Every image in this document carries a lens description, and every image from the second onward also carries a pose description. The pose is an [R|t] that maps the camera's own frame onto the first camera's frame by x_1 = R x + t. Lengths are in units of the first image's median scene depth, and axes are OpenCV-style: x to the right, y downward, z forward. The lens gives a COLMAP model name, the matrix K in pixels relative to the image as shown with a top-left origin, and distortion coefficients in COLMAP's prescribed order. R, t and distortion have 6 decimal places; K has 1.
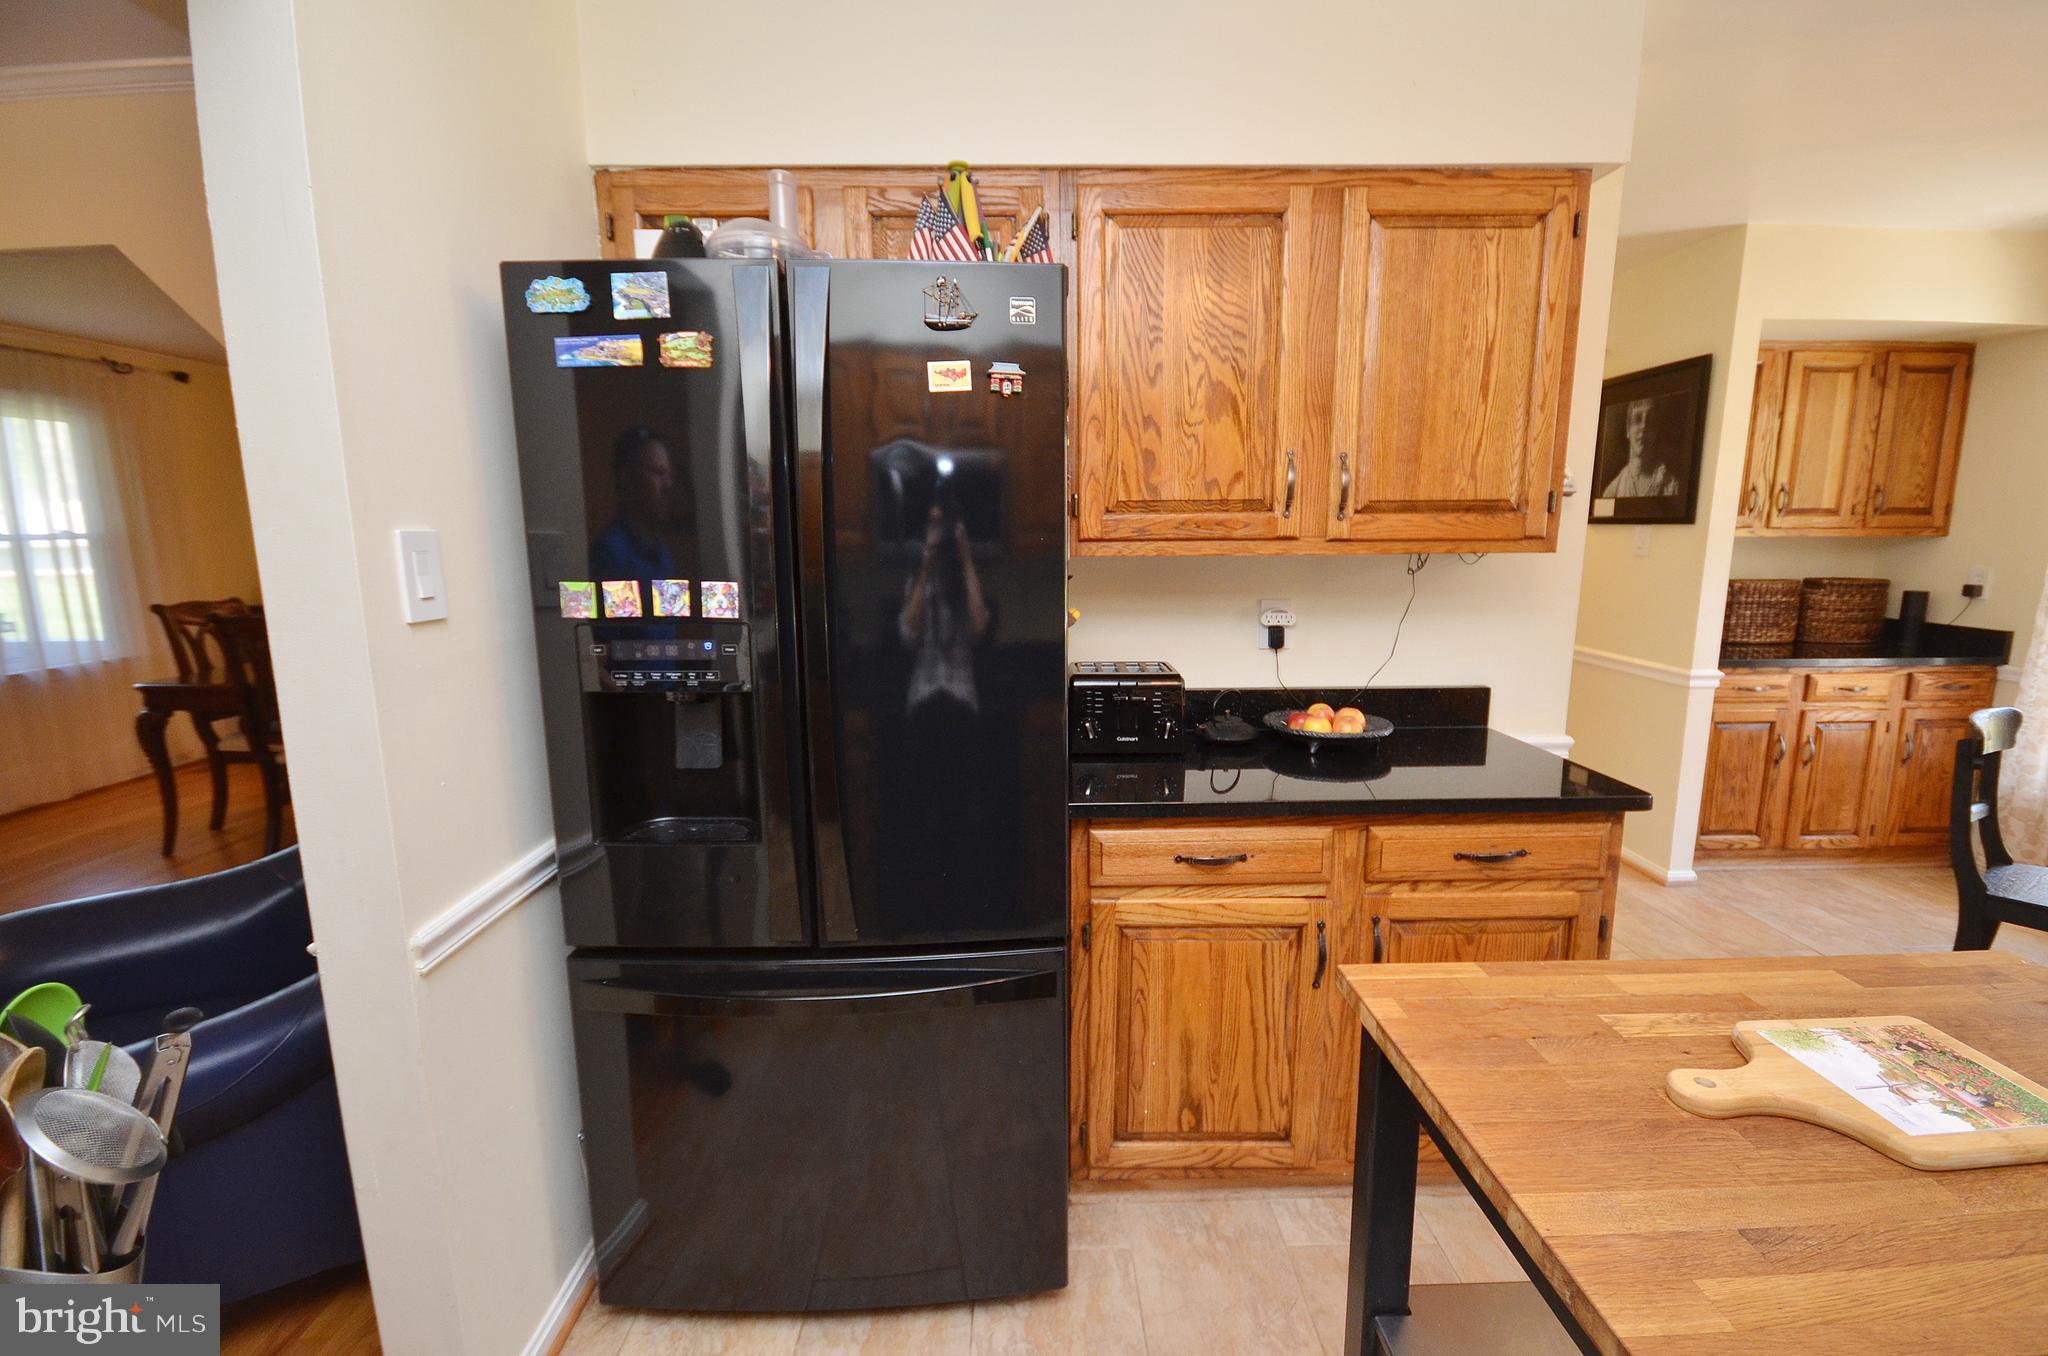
lens RADIAL K [[891.9, 0, 1040.3], [0, 891.9, 684.7], [0, 0, 1]] dist [0.003878, -0.000286]
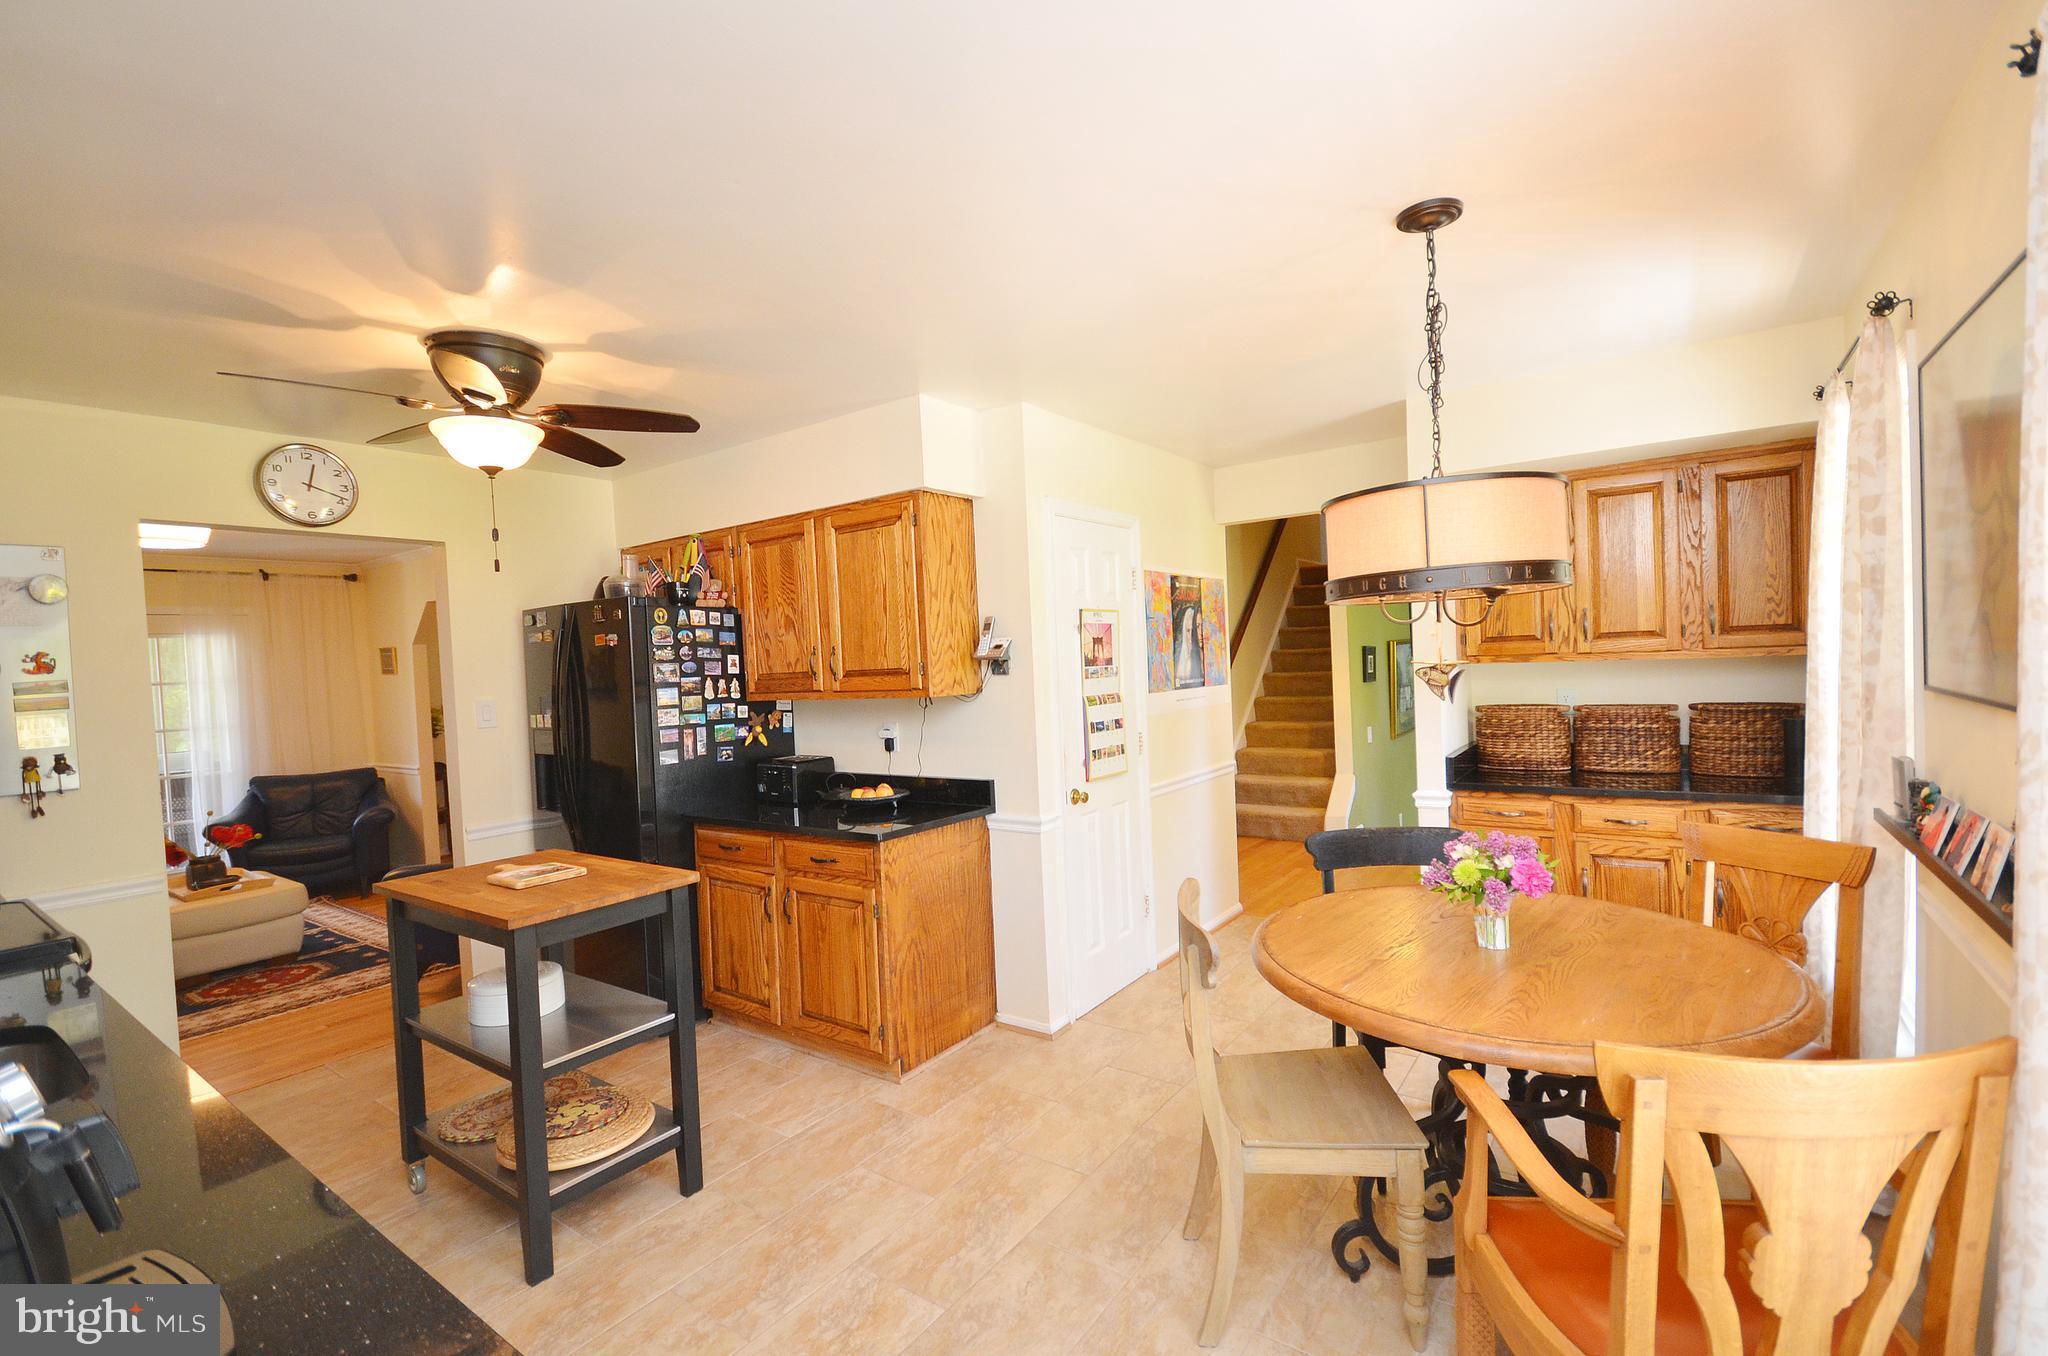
lens RADIAL K [[891.9, 0, 1031.5], [0, 891.9, 684.6], [0, 0, 1]] dist [0.003878, -0.000286]
pose [[0.801791, -0.015026, -0.597416, 1.828668], [-0.060116, 0.992585, -0.105647, -0.003643], [0.594573, 0.120621, 0.794942, -0.253786]]
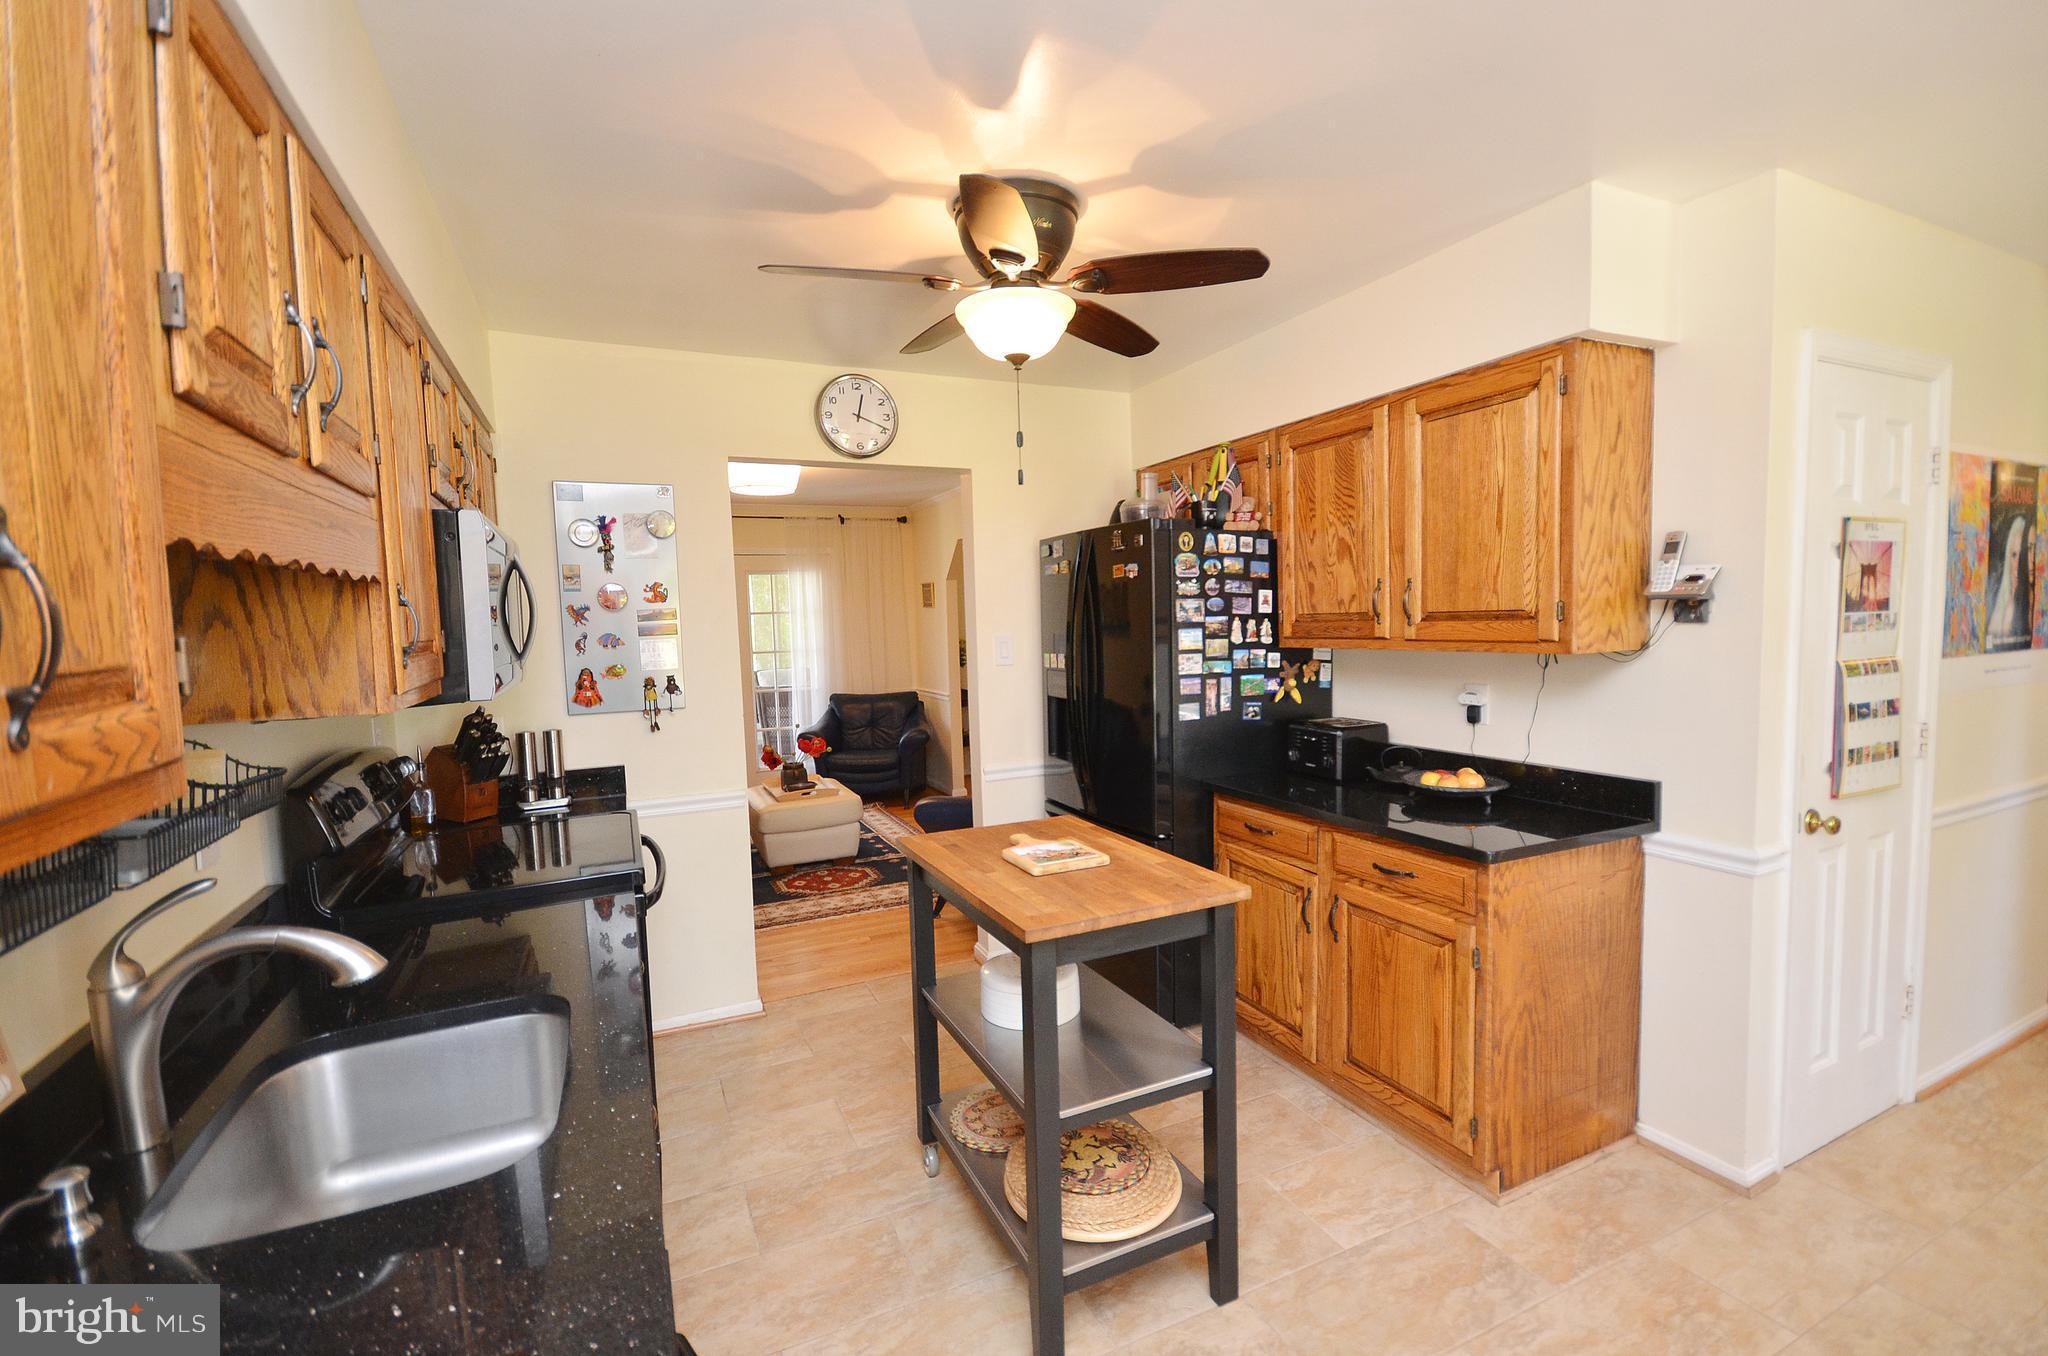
lens RADIAL K [[891.9, 0, 1039.8], [0, 891.9, 684.8], [0, 0, 1]] dist [0.003878, -0.000286]
pose [[0.412202, 0.062553, -0.908942, 1.396057], [-0.128719, 0.991632, 0.009870, -0.034299], [0.901954, 0.112929, 0.416805, -0.088871]]
